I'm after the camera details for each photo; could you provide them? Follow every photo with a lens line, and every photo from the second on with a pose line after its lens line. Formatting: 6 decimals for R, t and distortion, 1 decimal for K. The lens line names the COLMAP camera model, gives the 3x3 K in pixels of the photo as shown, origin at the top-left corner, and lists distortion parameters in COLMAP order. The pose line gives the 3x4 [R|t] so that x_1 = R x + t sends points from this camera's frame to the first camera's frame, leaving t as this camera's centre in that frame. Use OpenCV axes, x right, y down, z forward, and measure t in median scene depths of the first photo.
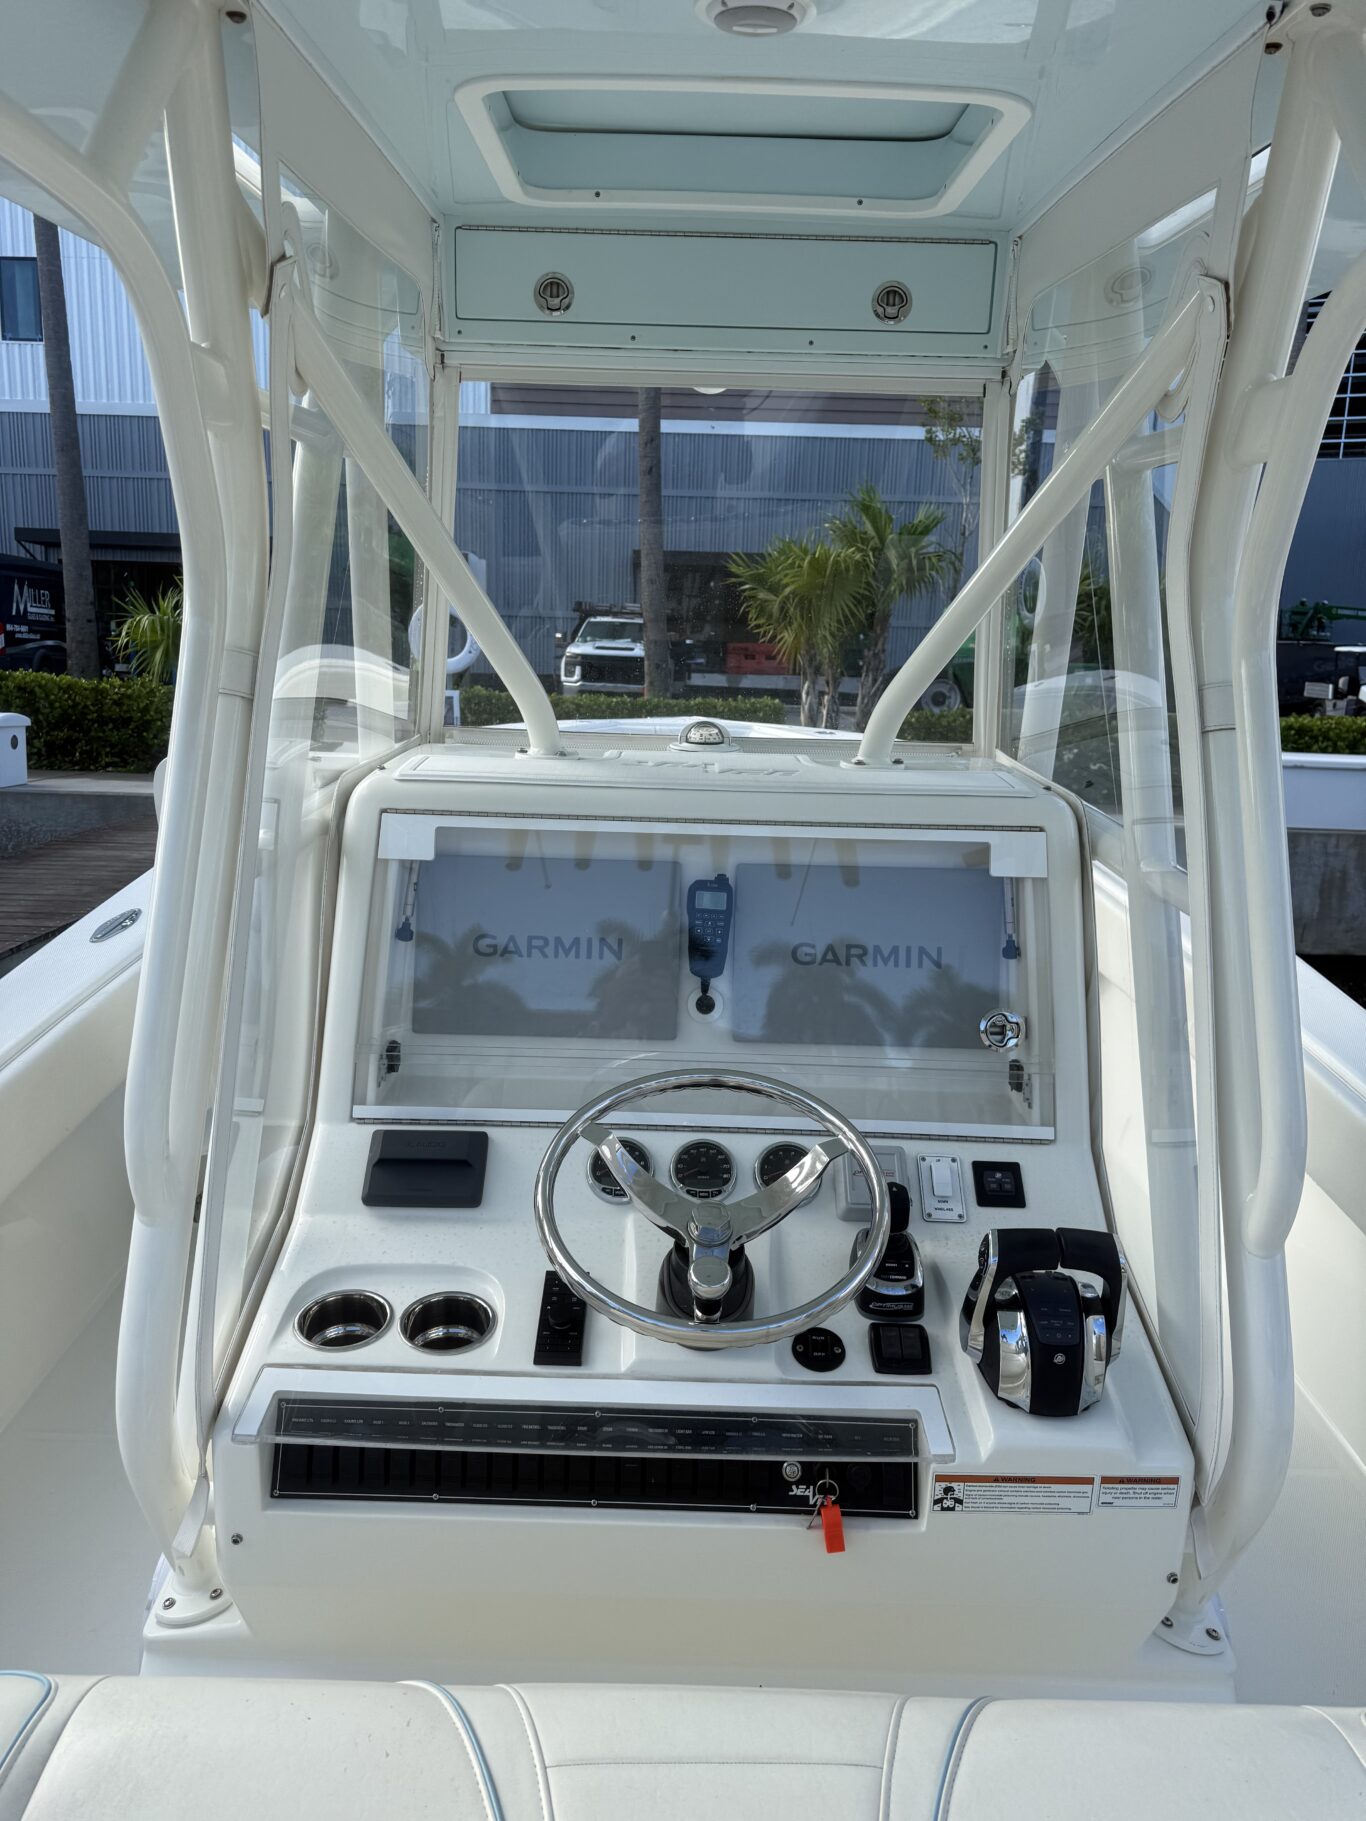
lens RADIAL K [[1276.3, 0, 672.9], [0, 1276.3, 907.5], [0, 0, 1]] dist [0.120735, -0.233244]
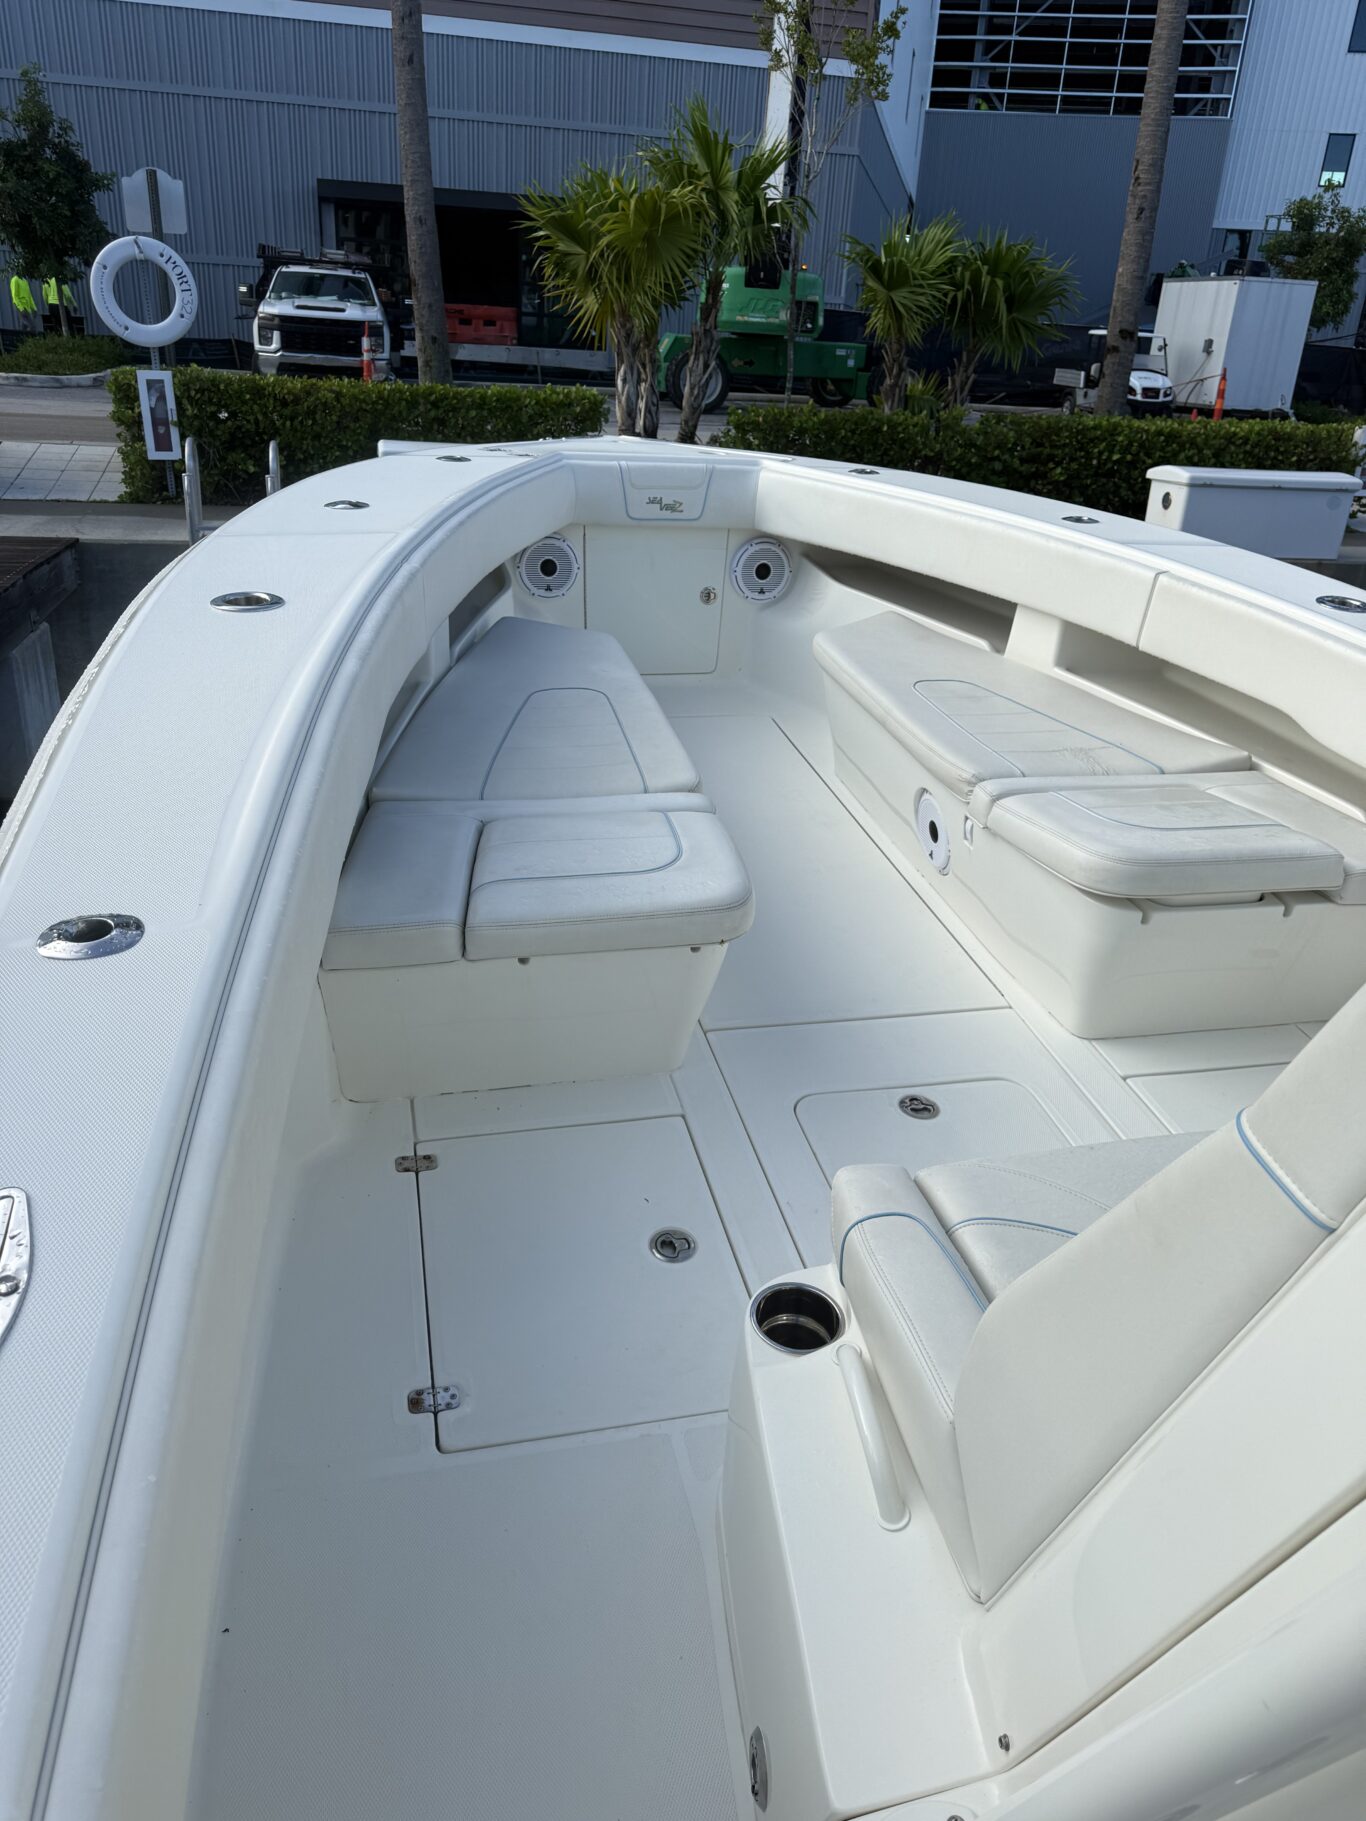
lens RADIAL K [[1287.0, 0, 658.5], [0, 1287.0, 901.5], [0, 0, 1]] dist [0.003382, -0.003986]
pose [[0.972870, -0.074074, 0.219176, -0.491088], [0.021693, 0.972391, 0.232346, -0.231881], [-0.230335, -0.221288, 0.947617, 0.997689]]
